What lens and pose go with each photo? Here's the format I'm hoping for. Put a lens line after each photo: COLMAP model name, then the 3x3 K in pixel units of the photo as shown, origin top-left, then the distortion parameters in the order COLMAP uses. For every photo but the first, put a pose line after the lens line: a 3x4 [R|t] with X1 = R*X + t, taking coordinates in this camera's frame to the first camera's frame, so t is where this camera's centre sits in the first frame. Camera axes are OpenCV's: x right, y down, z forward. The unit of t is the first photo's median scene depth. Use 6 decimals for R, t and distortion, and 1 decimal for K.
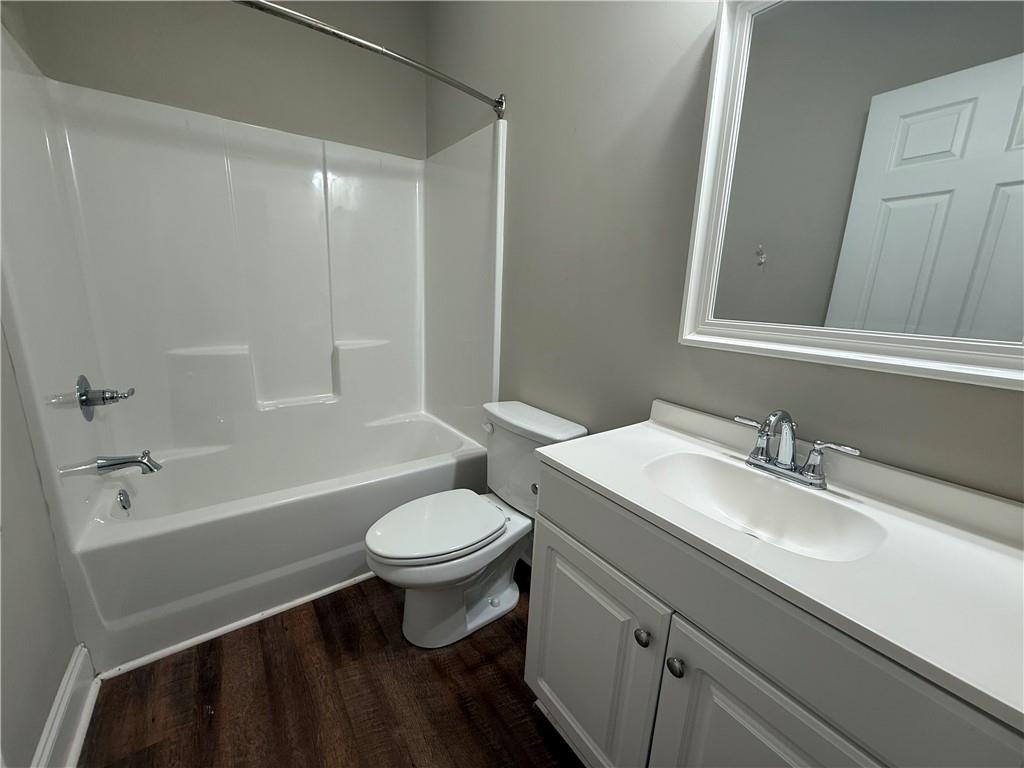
lens RADIAL K [[409.5, 0, 513.2], [0, 409.5, 383.5], [0, 0, 1]] dist [-0.003574, -0.000130]
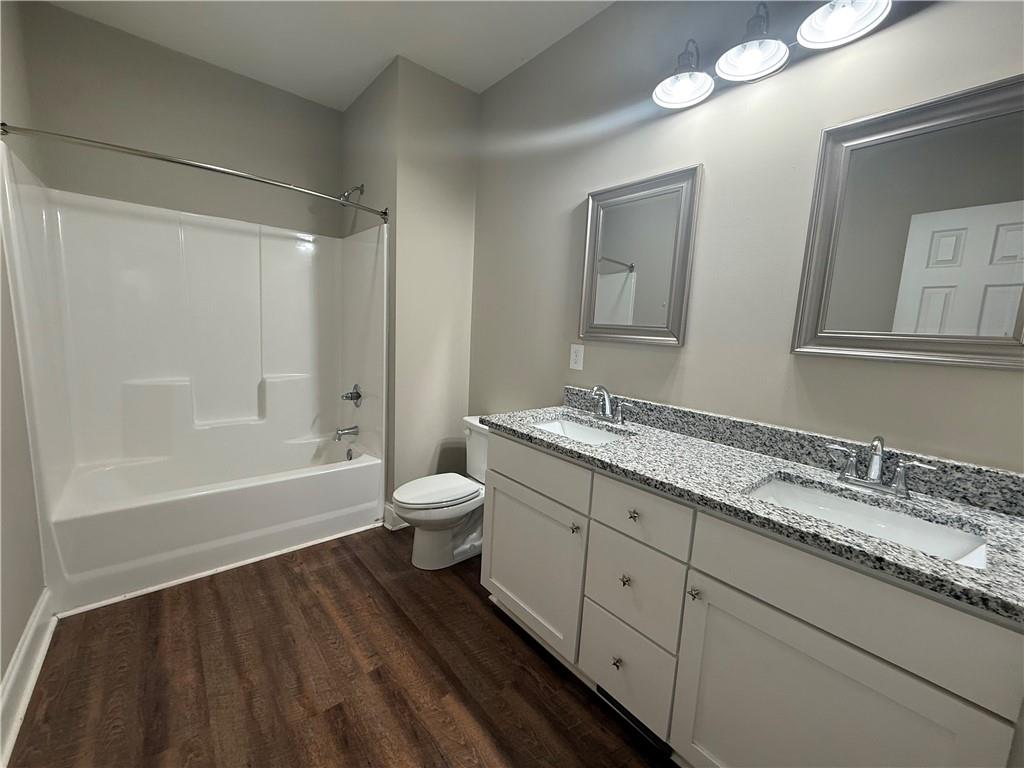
lens RADIAL K [[409.5, 0, 509.4], [0, 409.5, 382.5], [0, 0, 1]] dist [-0.003574, -0.000130]
pose [[0.995740, 0.010451, 0.091616, 0.334416], [-0.002366, 0.996125, -0.087920, 0.045246], [-0.092180, 0.087329, 0.991906, -0.516291]]
